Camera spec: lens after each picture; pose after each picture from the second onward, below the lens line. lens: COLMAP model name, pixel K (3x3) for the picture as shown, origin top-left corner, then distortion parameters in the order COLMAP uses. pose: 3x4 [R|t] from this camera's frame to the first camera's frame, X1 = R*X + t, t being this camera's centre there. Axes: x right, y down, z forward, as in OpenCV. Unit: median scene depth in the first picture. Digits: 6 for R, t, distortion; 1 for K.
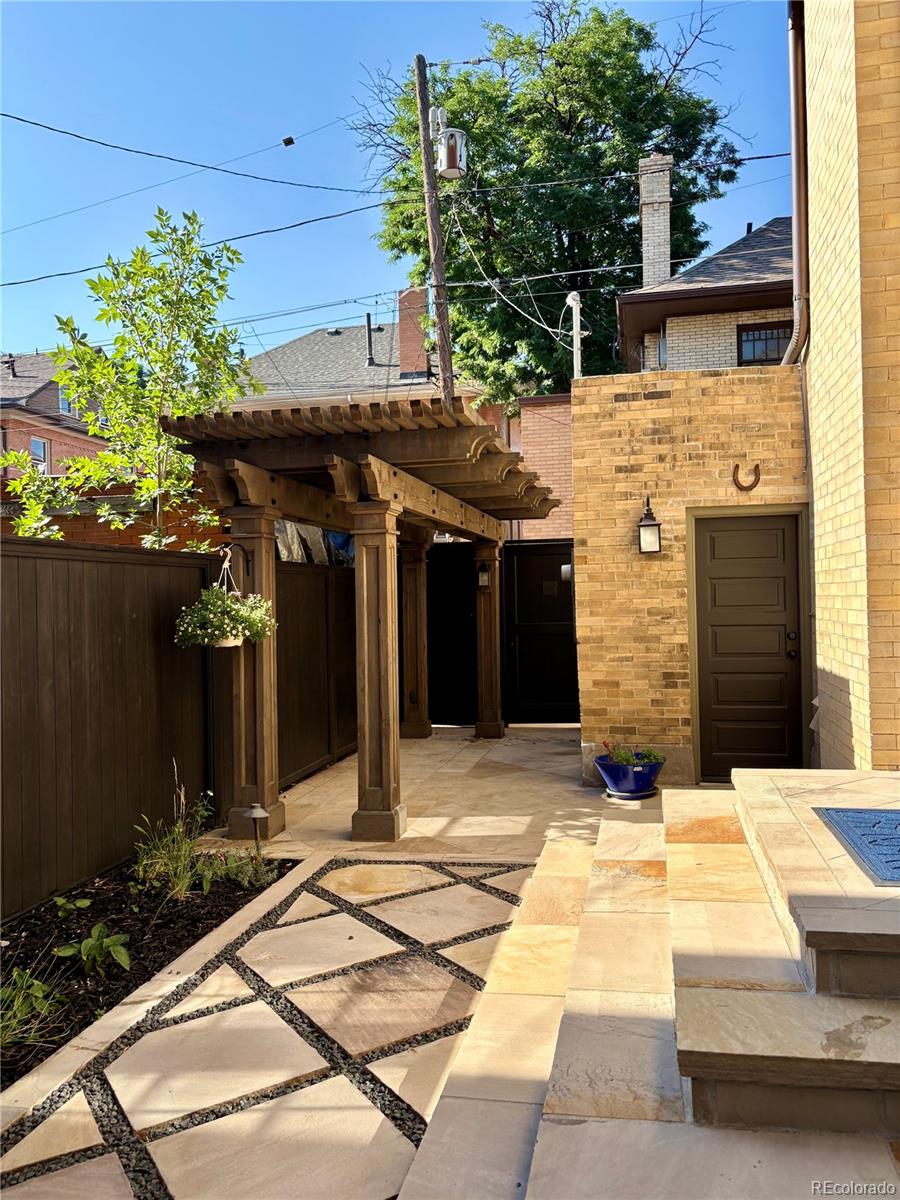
lens RADIAL K [[915.1, 0, 451.9], [0, 915.1, 603.3], [0, 0, 1]] dist [0.065472, -0.082822]
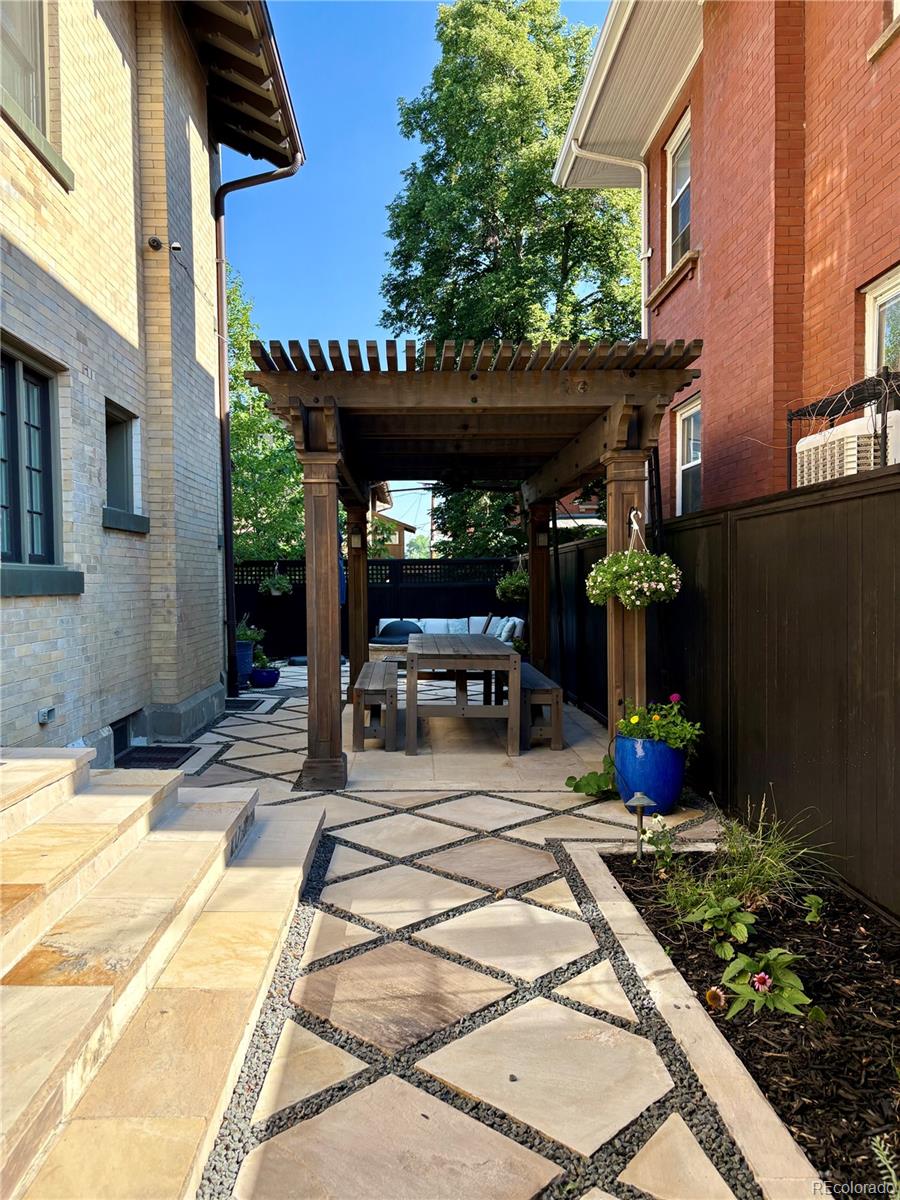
lens RADIAL K [[908.4, 0, 456.4], [0, 908.4, 596.8], [0, 0, 1]] dist [0.054235, -0.061990]
pose [[-0.964940, 0.030674, -0.260672, 0.111475], [0.025880, 0.999427, 0.021804, 0.019607], [0.261192, 0.014293, -0.965181, 2.129477]]
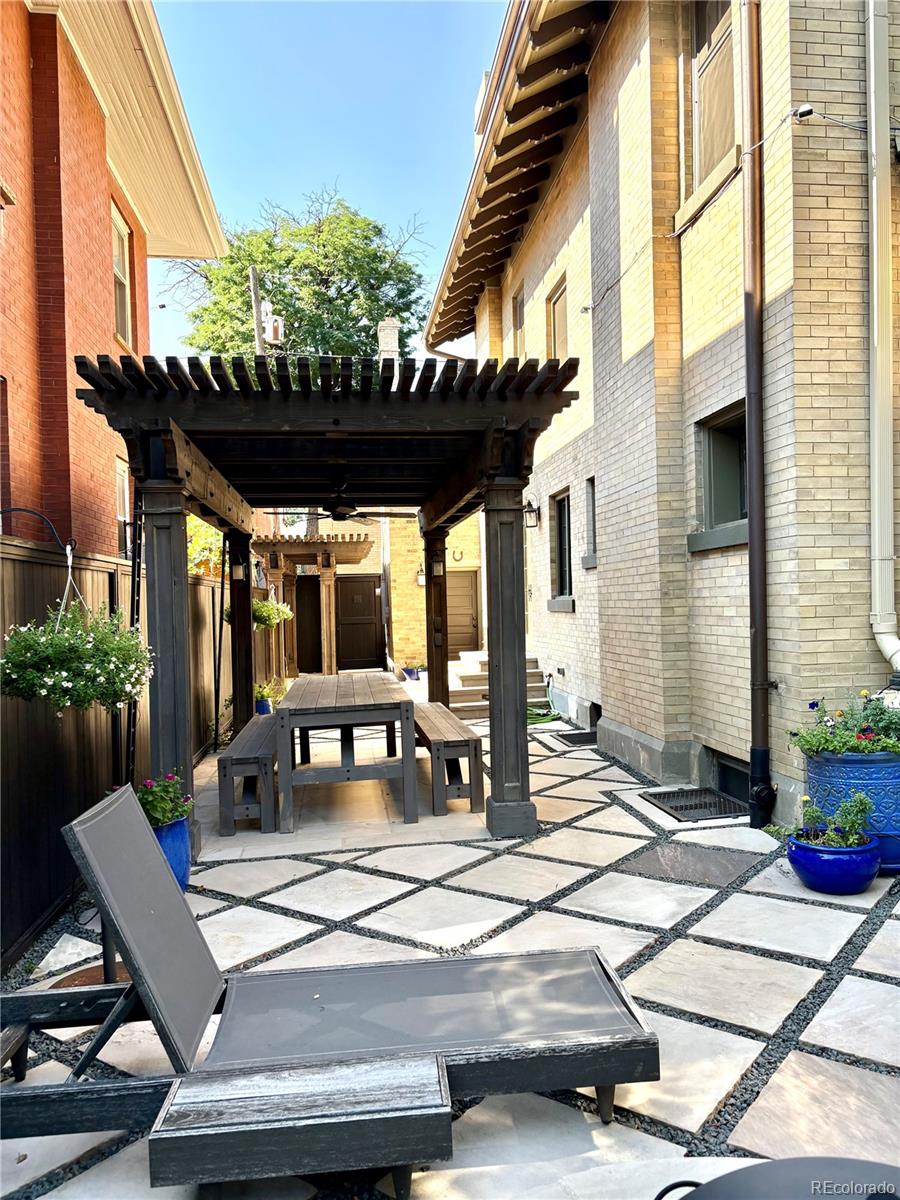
lens RADIAL K [[915.1, 0, 451.9], [0, 915.1, 603.3], [0, 0, 1]] dist [0.065472, -0.082822]
pose [[0.945487, -0.006249, 0.325599, -0.498704], [0.007757, 0.999964, -0.003333, 0.002374], [-0.325567, 0.005677, 0.945502, -1.326566]]
